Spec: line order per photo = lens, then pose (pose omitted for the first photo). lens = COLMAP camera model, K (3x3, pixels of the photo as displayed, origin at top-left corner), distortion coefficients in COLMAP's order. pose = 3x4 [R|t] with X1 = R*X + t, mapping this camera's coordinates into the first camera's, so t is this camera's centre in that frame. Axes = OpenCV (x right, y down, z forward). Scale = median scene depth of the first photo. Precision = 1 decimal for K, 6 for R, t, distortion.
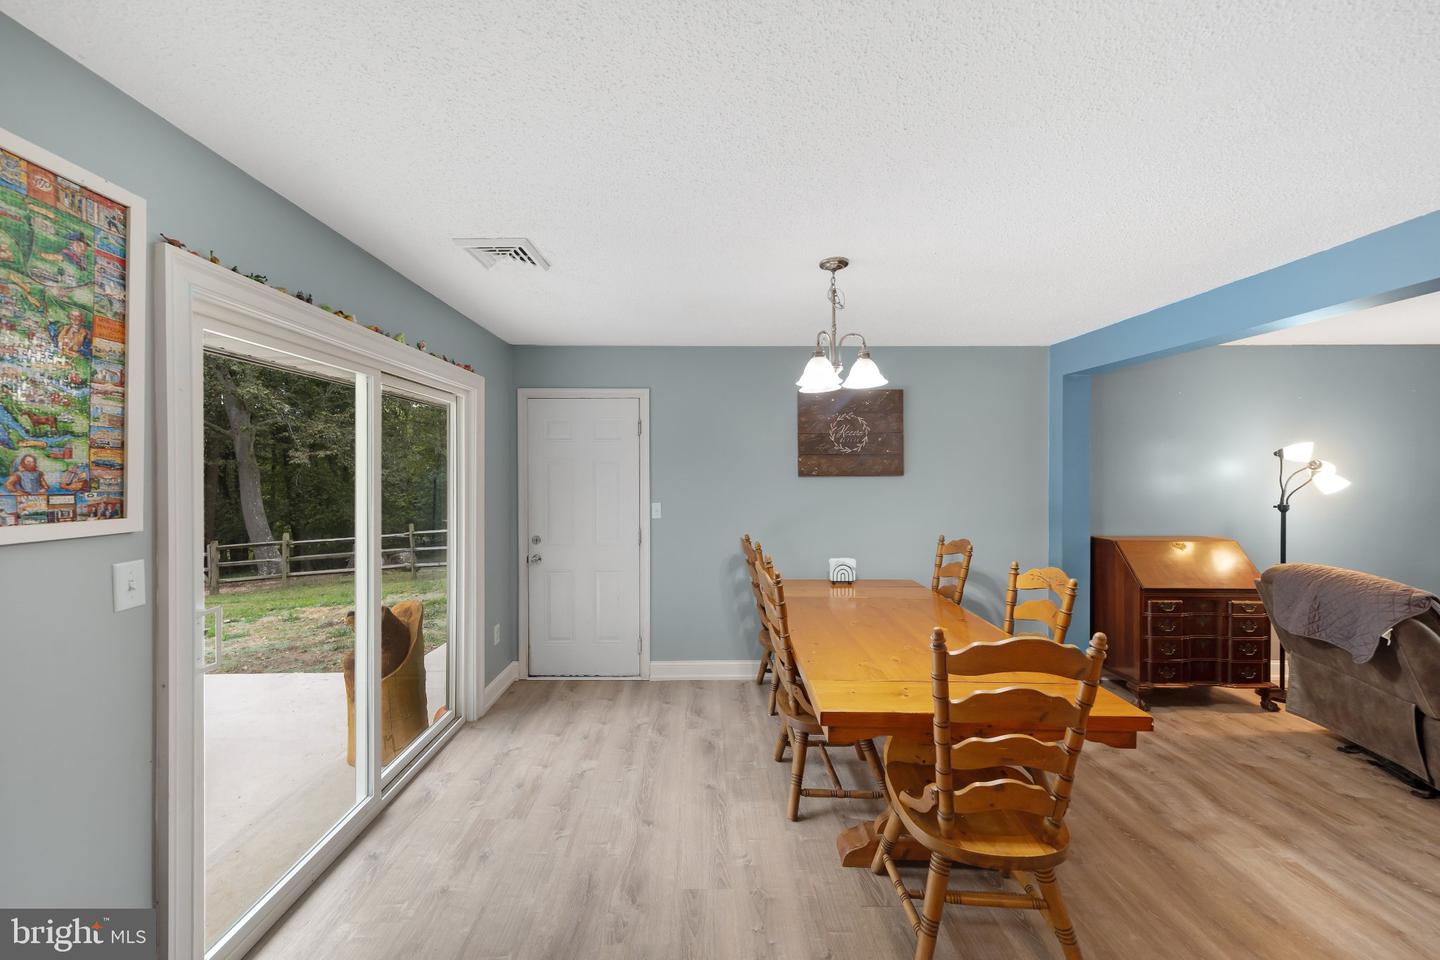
lens RADIAL K [[534.1, 0, 715.1], [0, 534.1, 471.9], [0, 0, 1]] dist [0.000973, -0.000023]
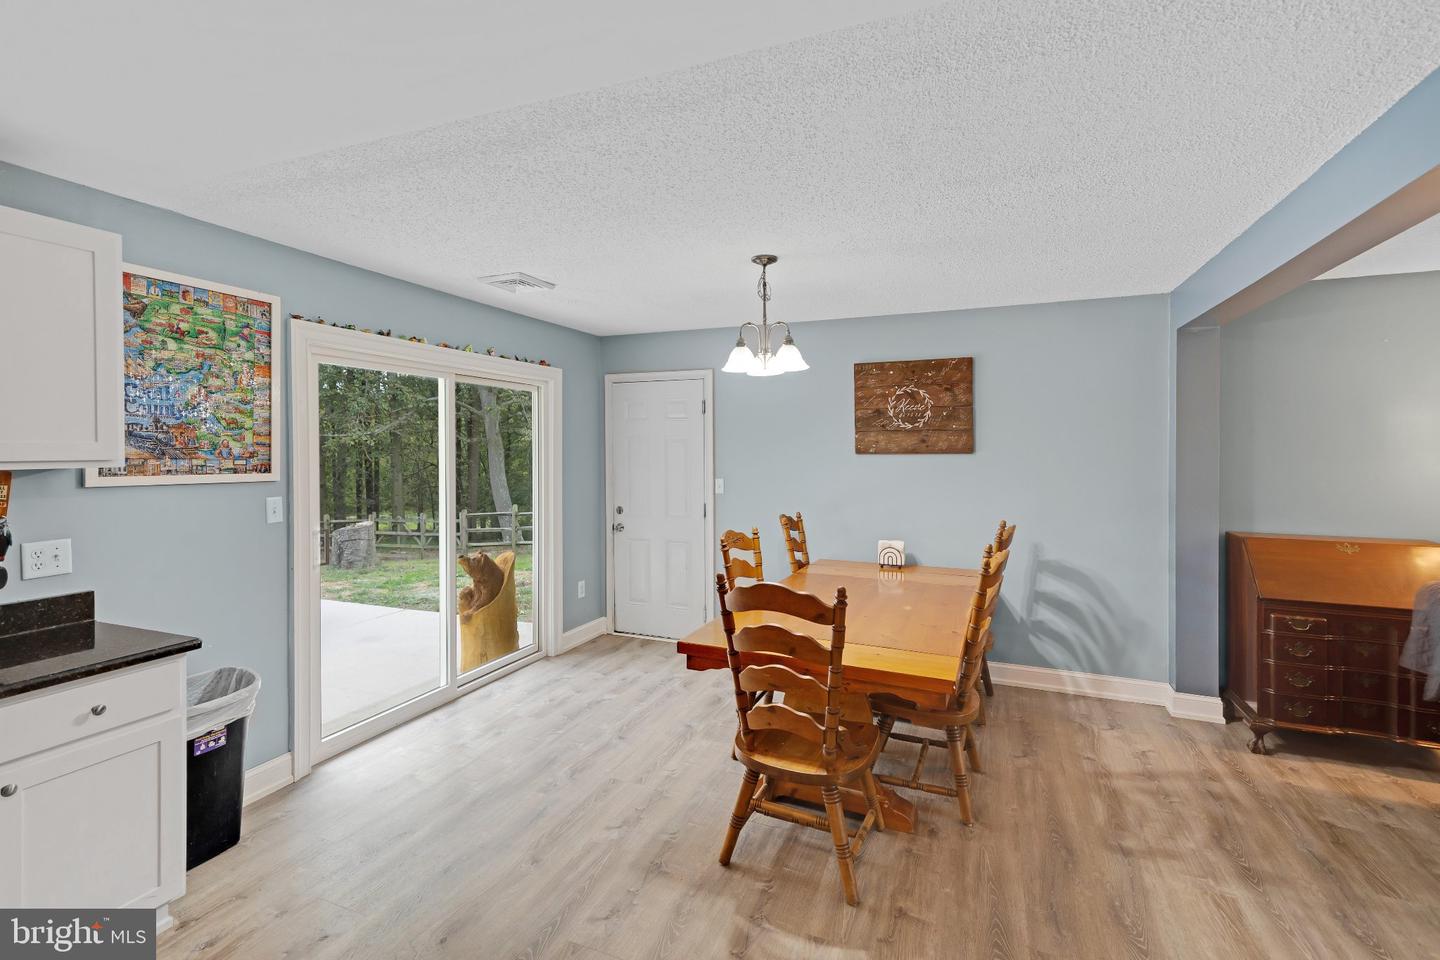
lens RADIAL K [[638.5, 0, 739.2], [0, 638.5, 455.7], [0, 0, 1]] dist [0.004522, 0.000406]
pose [[0.927184, 0.004921, -0.374574, 0.668670], [-0.001386, 0.999952, 0.009705, 0.001655], [0.374604, -0.008479, 0.927146, -0.241126]]
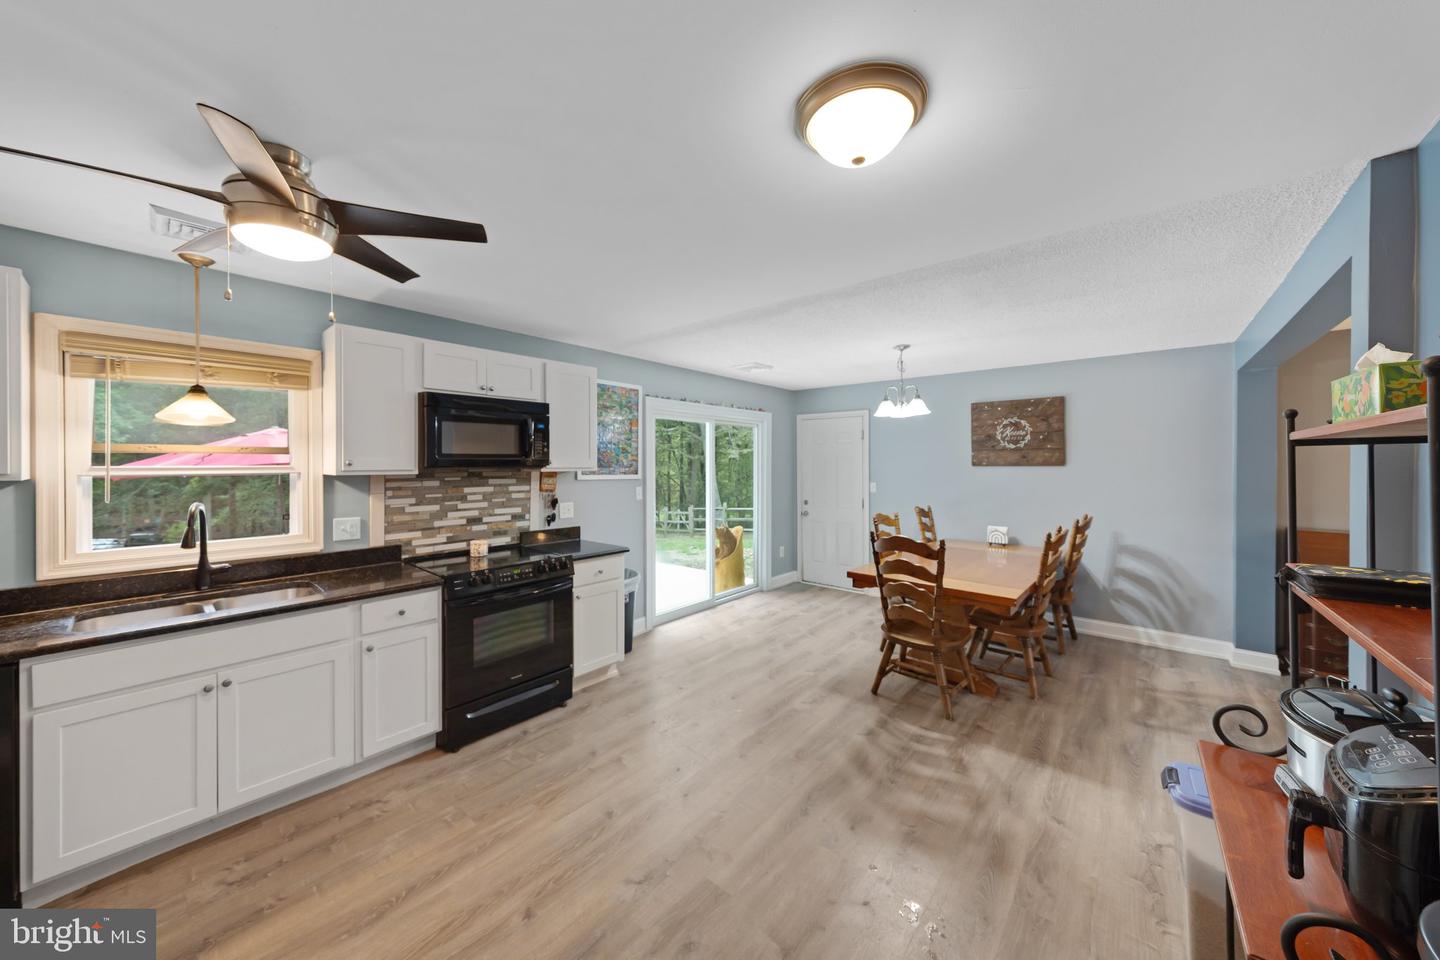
lens RADIAL K [[502.2, 0, 725.9], [0, 502.2, 471.3], [0, 0, 1]] dist [-0.000325, -0.000030]
pose [[0.762483, 0.010853, -0.646918, 0.870553], [-0.001092, 0.999879, 0.015488, 0.004865], [0.647008, -0.011103, 0.762403, -0.678693]]
